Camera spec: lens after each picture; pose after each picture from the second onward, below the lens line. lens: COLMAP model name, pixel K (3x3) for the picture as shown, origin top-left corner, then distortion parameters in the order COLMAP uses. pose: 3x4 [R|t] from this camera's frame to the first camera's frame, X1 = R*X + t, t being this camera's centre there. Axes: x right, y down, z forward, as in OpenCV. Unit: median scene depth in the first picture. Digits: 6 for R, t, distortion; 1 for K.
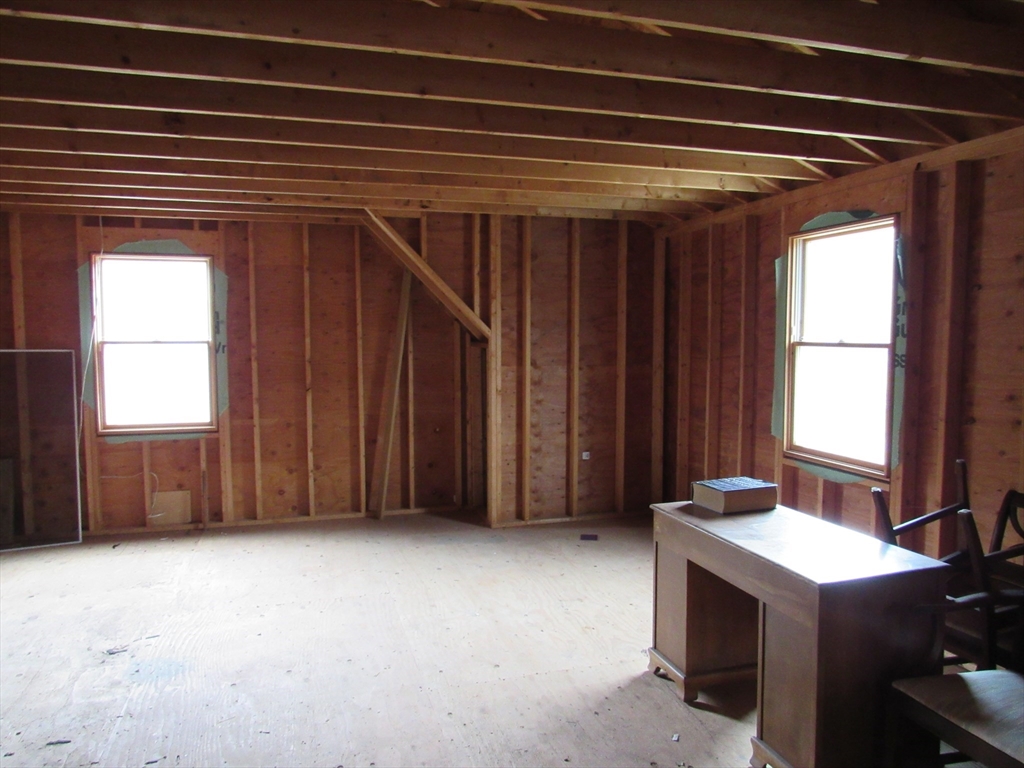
lens RADIAL K [[732.7, 0, 515.4], [0, 732.7, 385.1], [0, 0, 1]] dist [-0.032324, 0.012721]
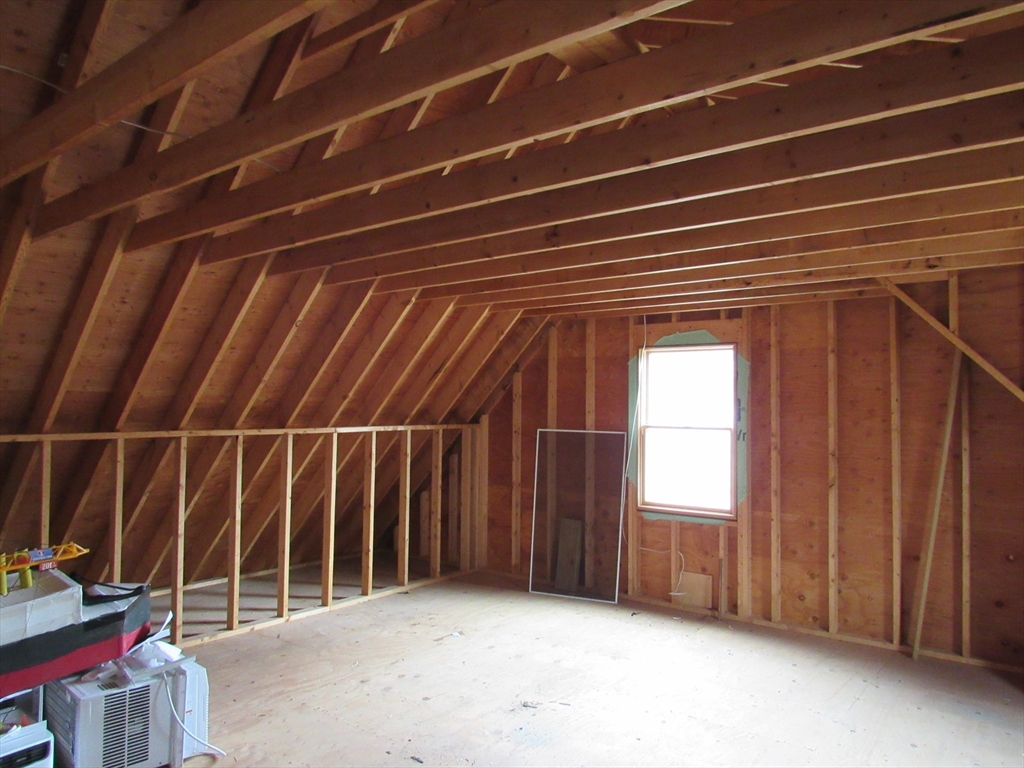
lens RADIAL K [[732.7, 0, 512.2], [0, 732.7, 384.2], [0, 0, 1]] dist [-0.032324, 0.012721]
pose [[0.570786, -0.018865, -0.820882, 0.231533], [-0.069874, 0.994993, -0.071453, -0.027932], [0.818120, 0.098143, 0.566610, 0.183052]]
